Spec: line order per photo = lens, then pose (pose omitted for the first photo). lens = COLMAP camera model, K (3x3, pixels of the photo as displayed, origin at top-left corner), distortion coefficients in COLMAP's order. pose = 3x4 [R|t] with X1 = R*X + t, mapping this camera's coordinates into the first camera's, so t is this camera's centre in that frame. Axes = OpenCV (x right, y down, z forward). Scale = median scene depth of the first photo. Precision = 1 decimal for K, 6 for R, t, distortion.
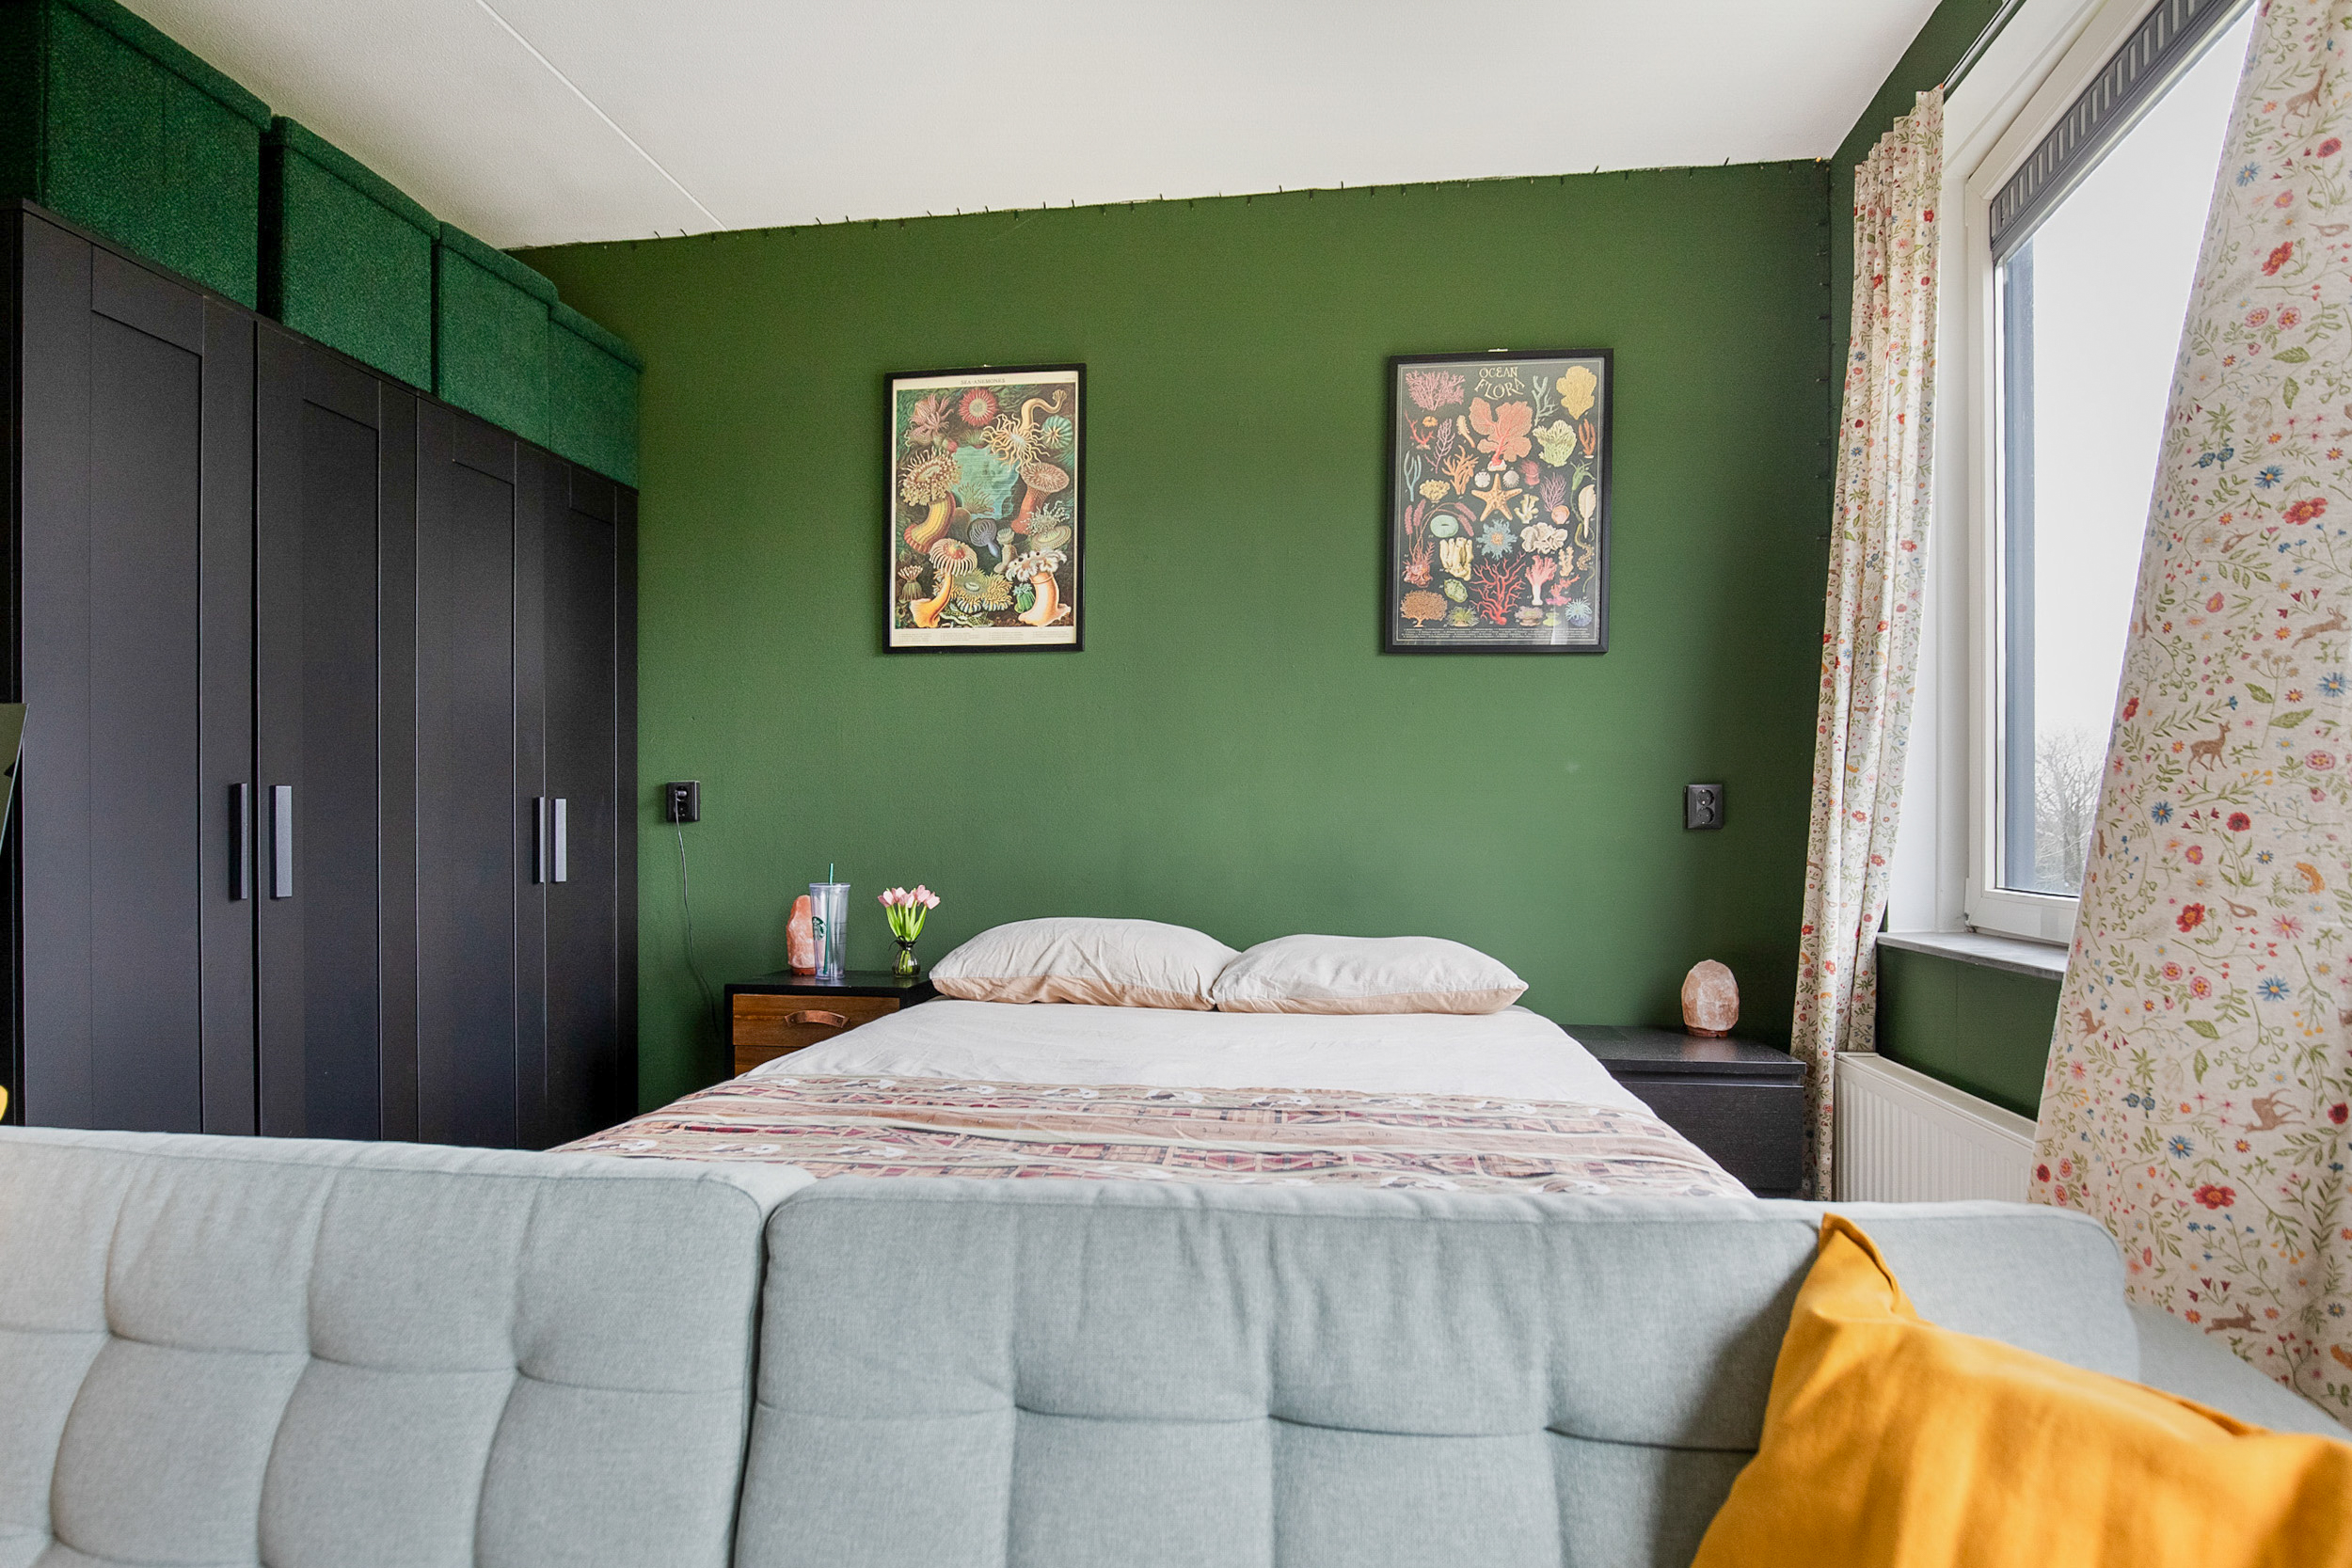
lens RADIAL K [[1263.4, 0, 1186.8], [0, 1263.4, 844.2], [0, 0, 1]] dist [-0.021174, 0.000393]
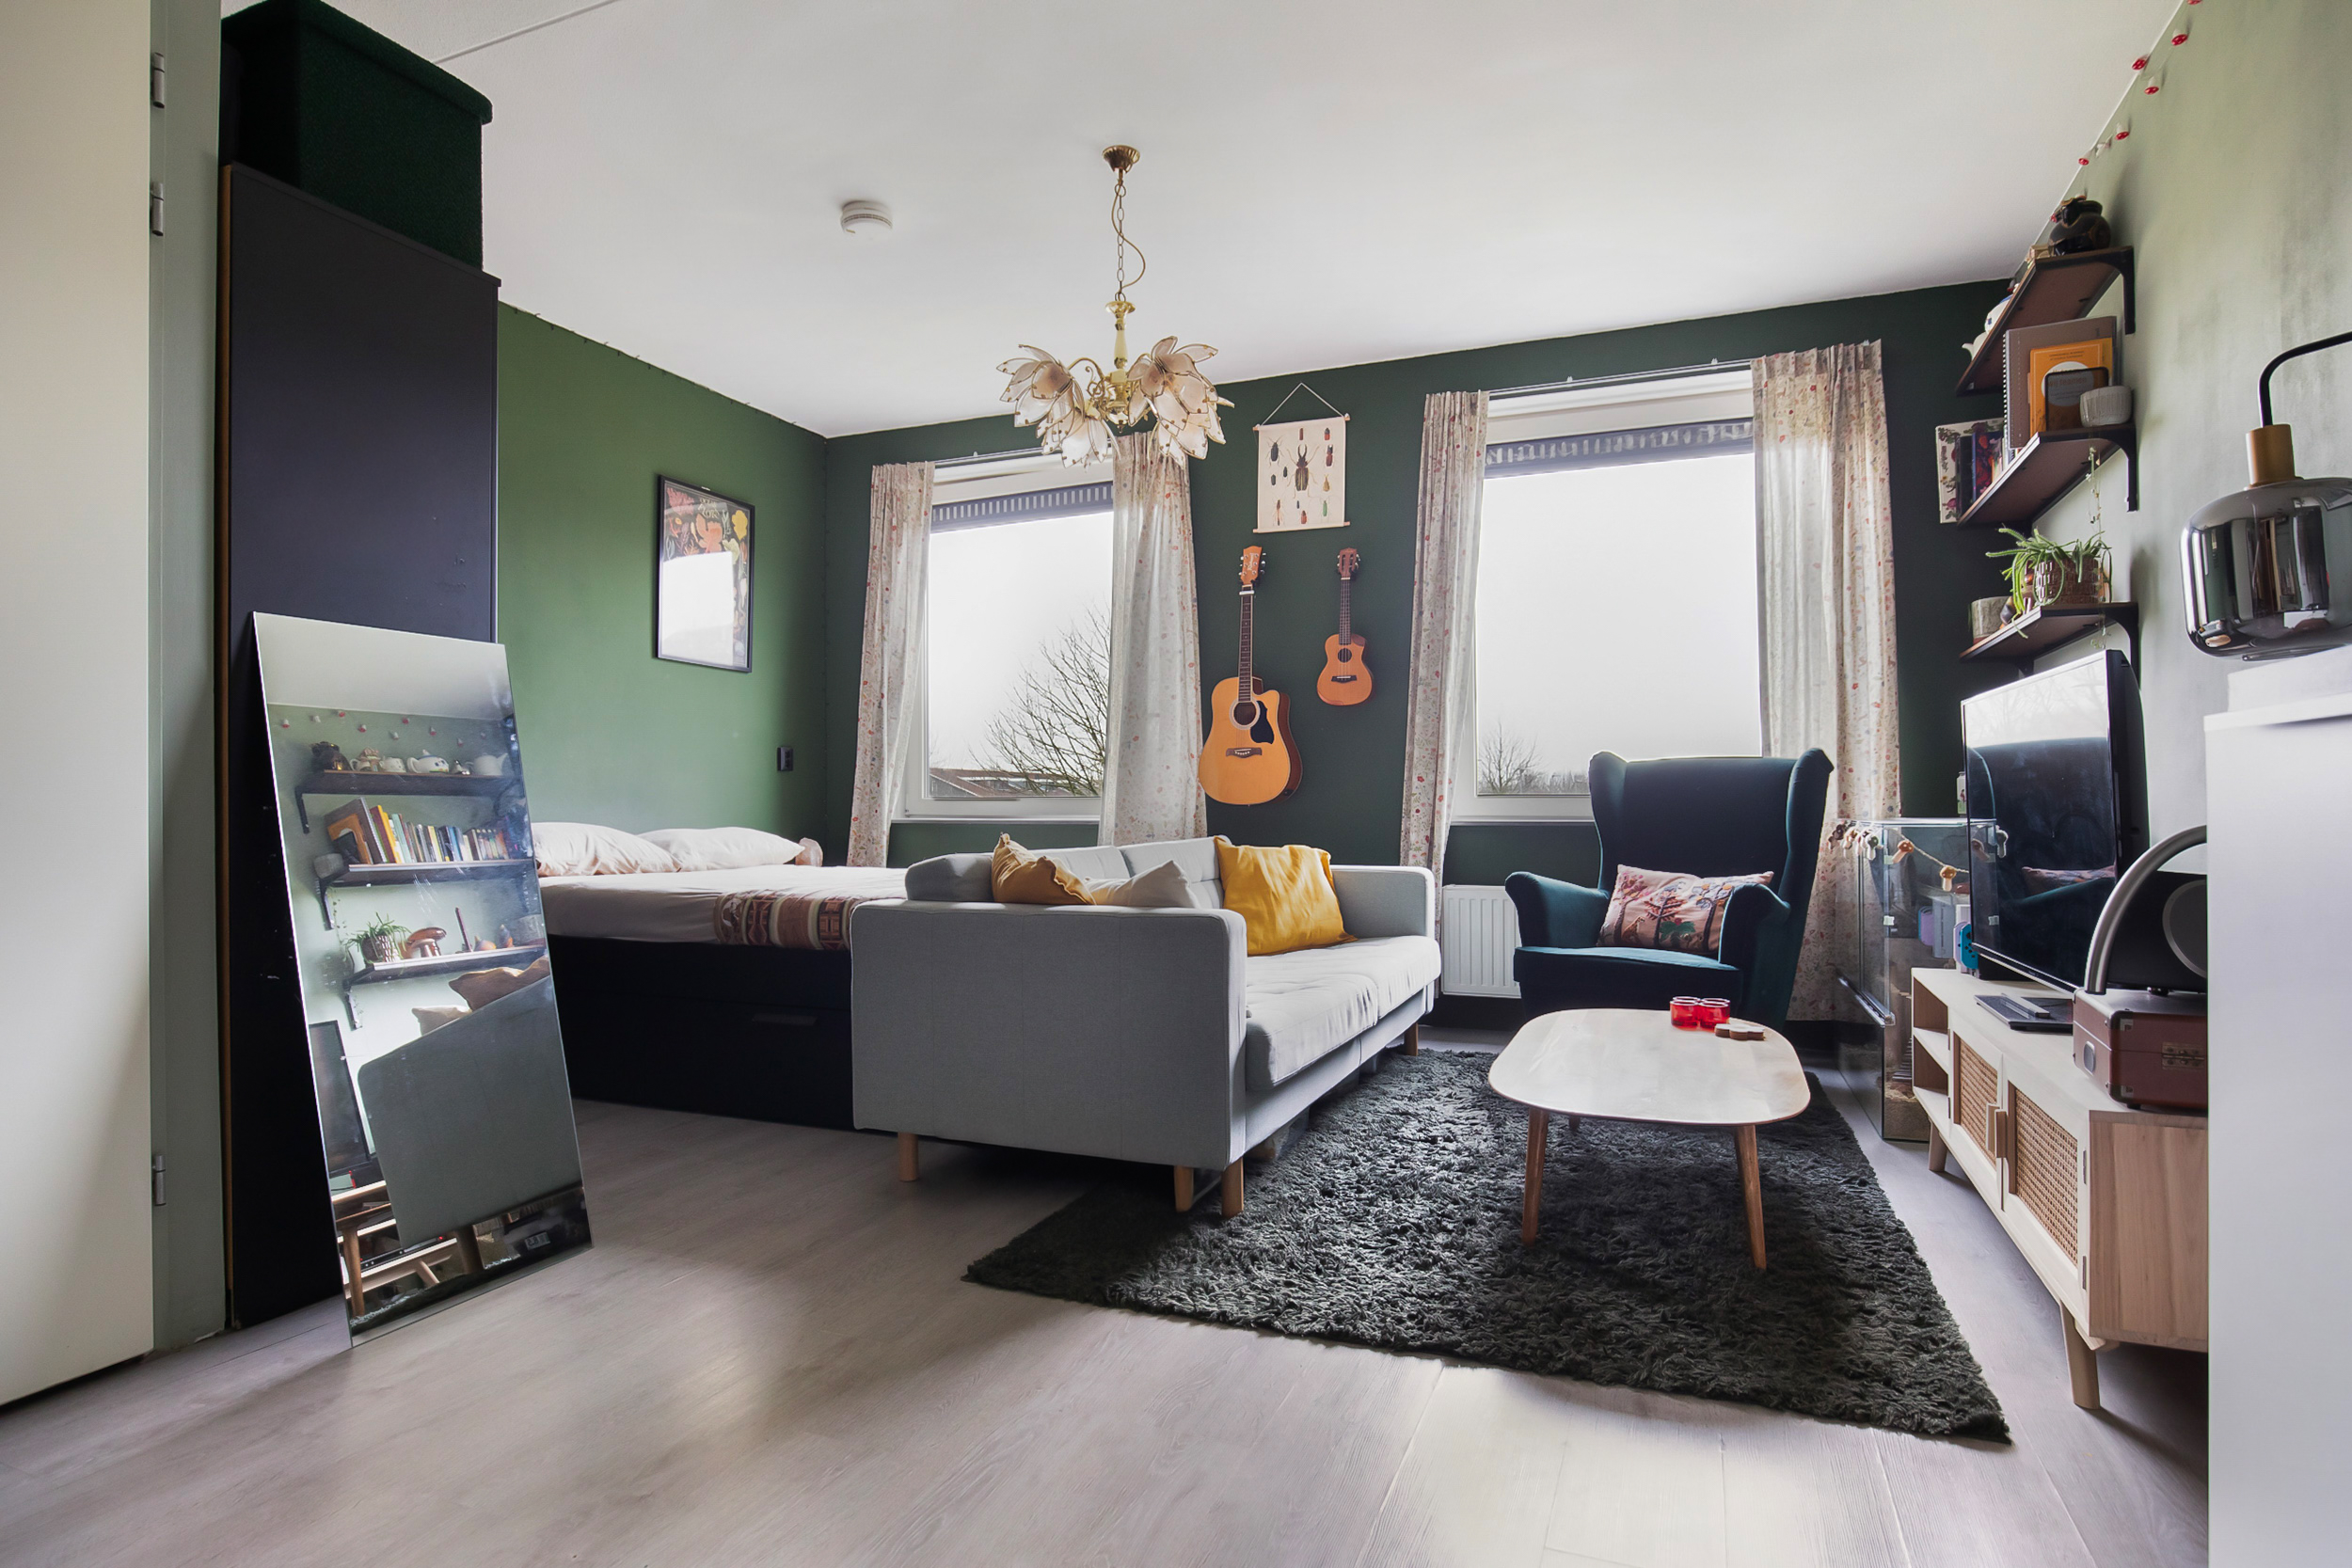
lens RADIAL K [[1223.6, 0, 1183.2], [0, 1223.6, 814.5], [0, 0, 1]] dist [-0.023420, 0.000462]
pose [[0.250399, -0.011548, 0.968074, -1.188403], [0.005096, 0.999931, 0.010610, 0.036483], [-0.968129, 0.002276, 0.250441, -0.042831]]
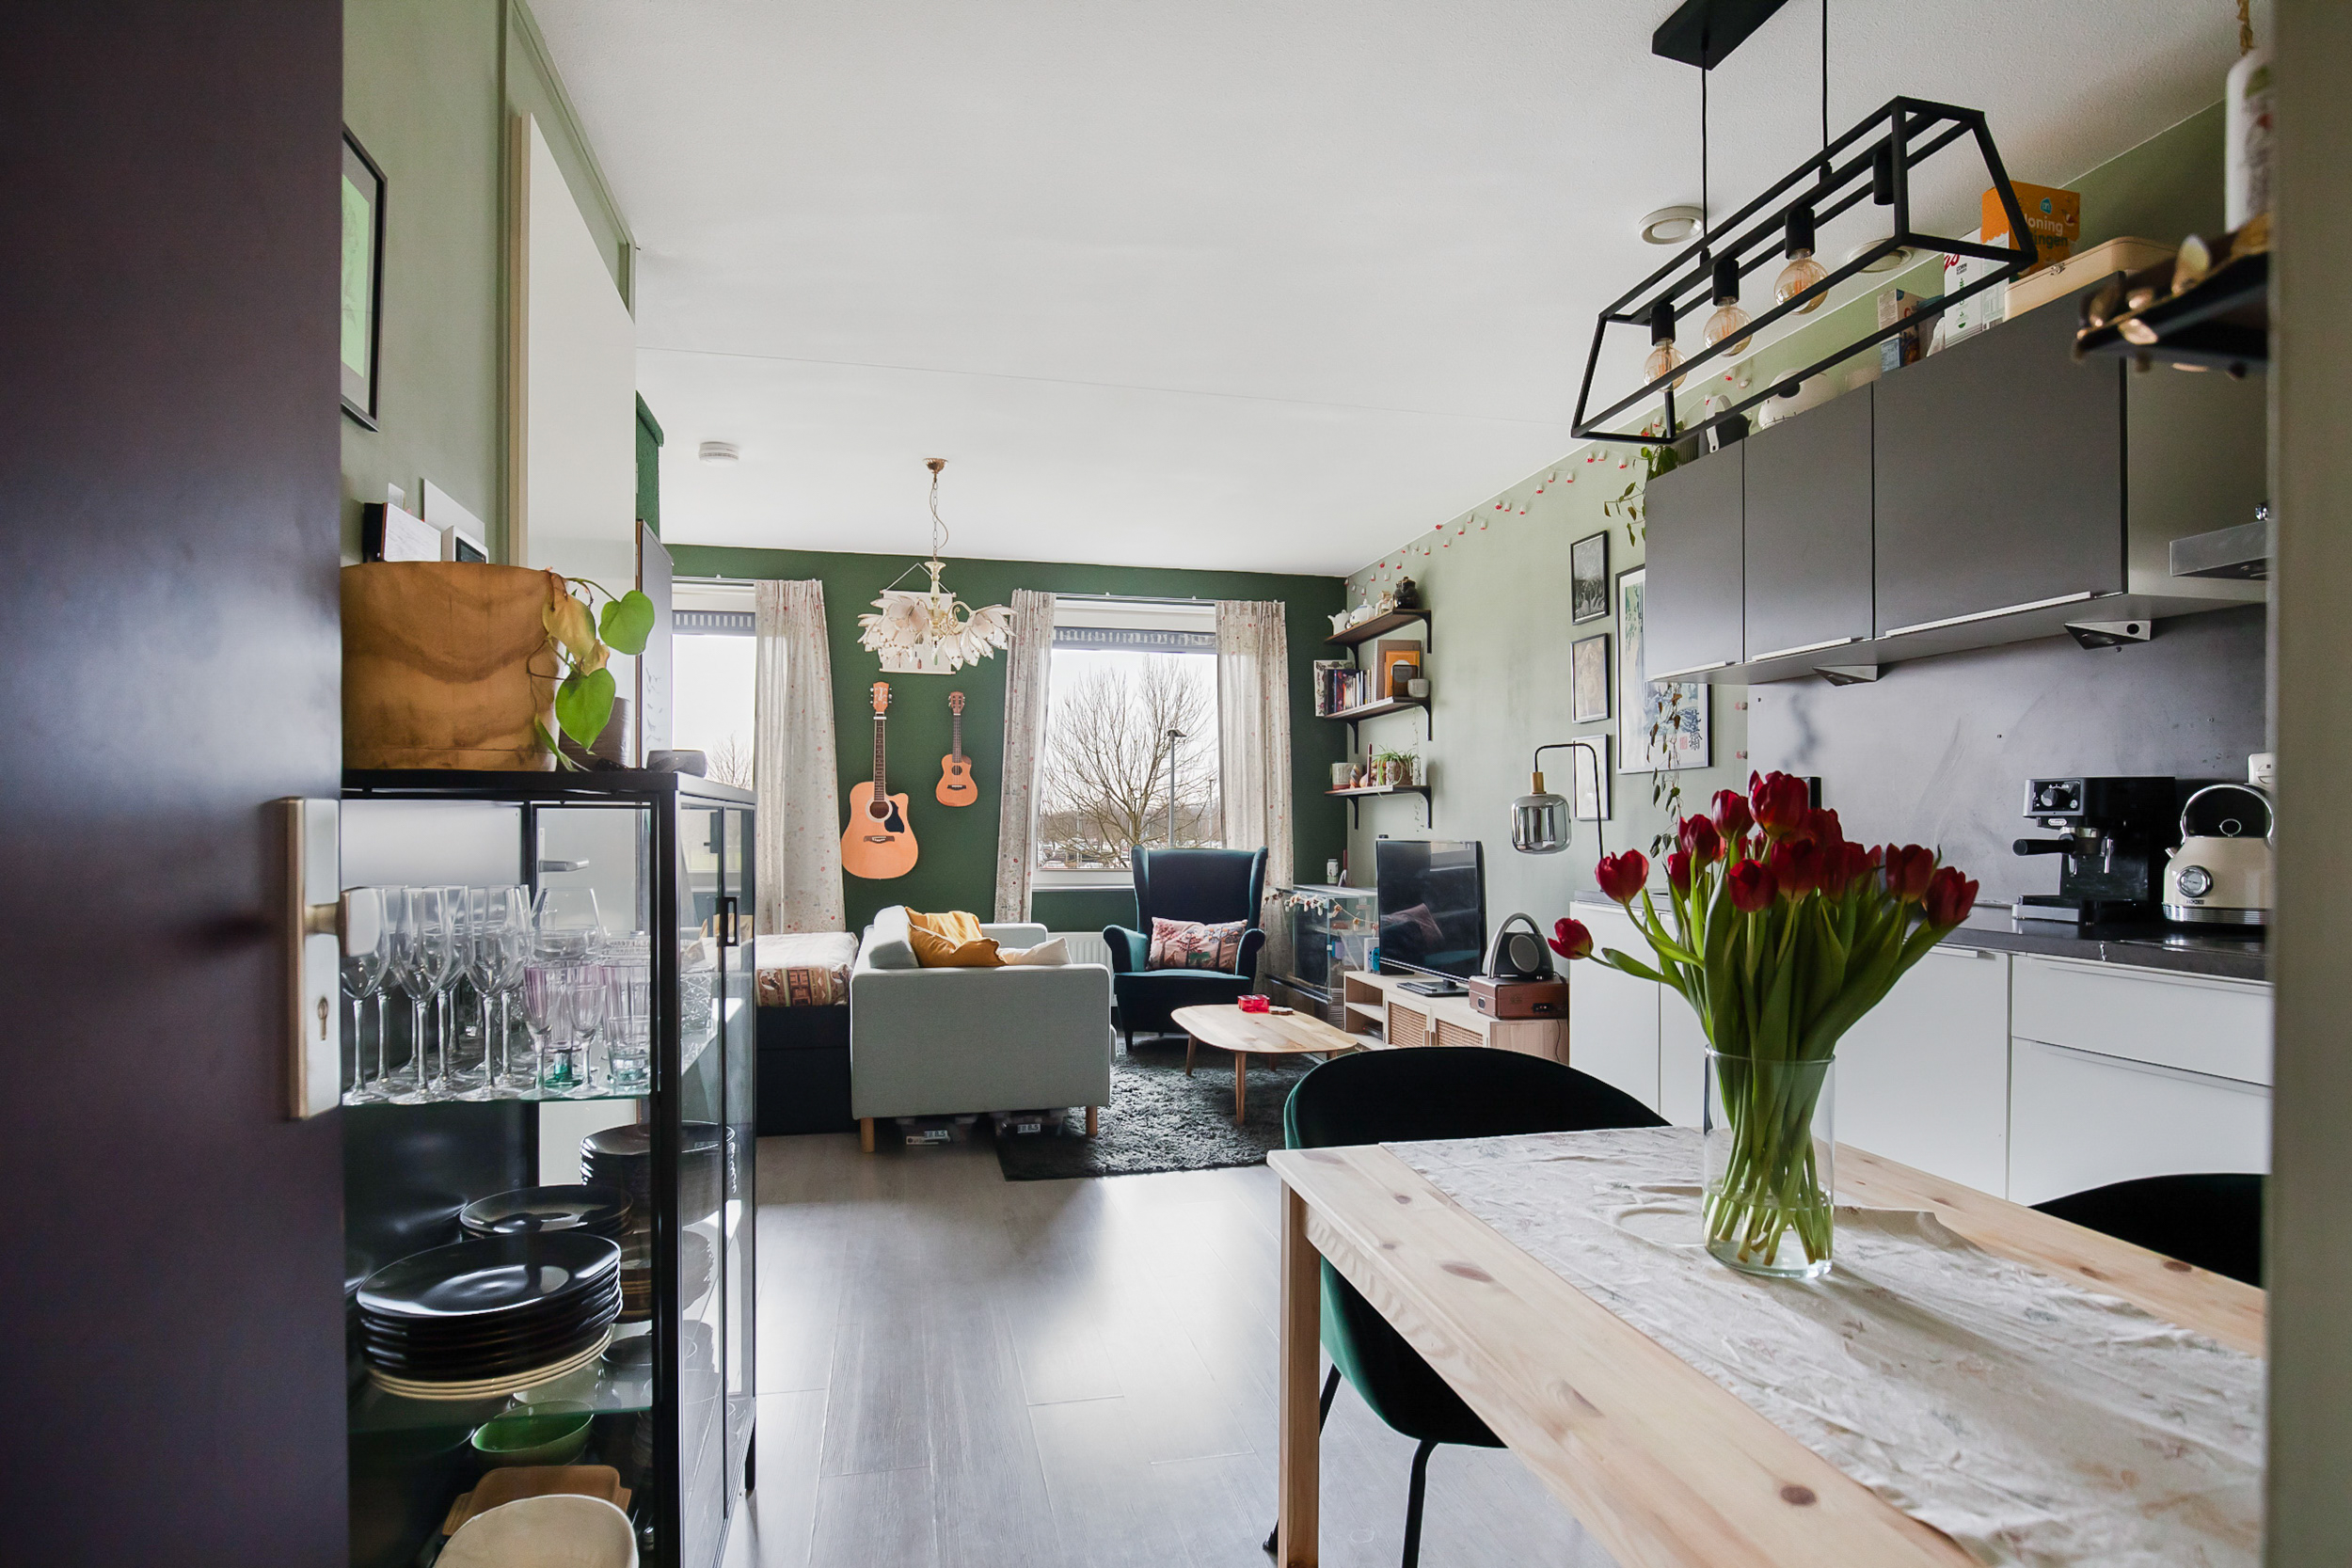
lens RADIAL K [[1263.4, 0, 1186.8], [0, 1263.4, 844.2], [0, 0, 1]] dist [-0.021174, 0.000393]
pose [[-0.368810, -0.021533, 0.929256, -1.824417], [-0.002203, 0.999749, 0.022292, -0.067163], [-0.929502, 0.006174, -0.368764, 0.579169]]
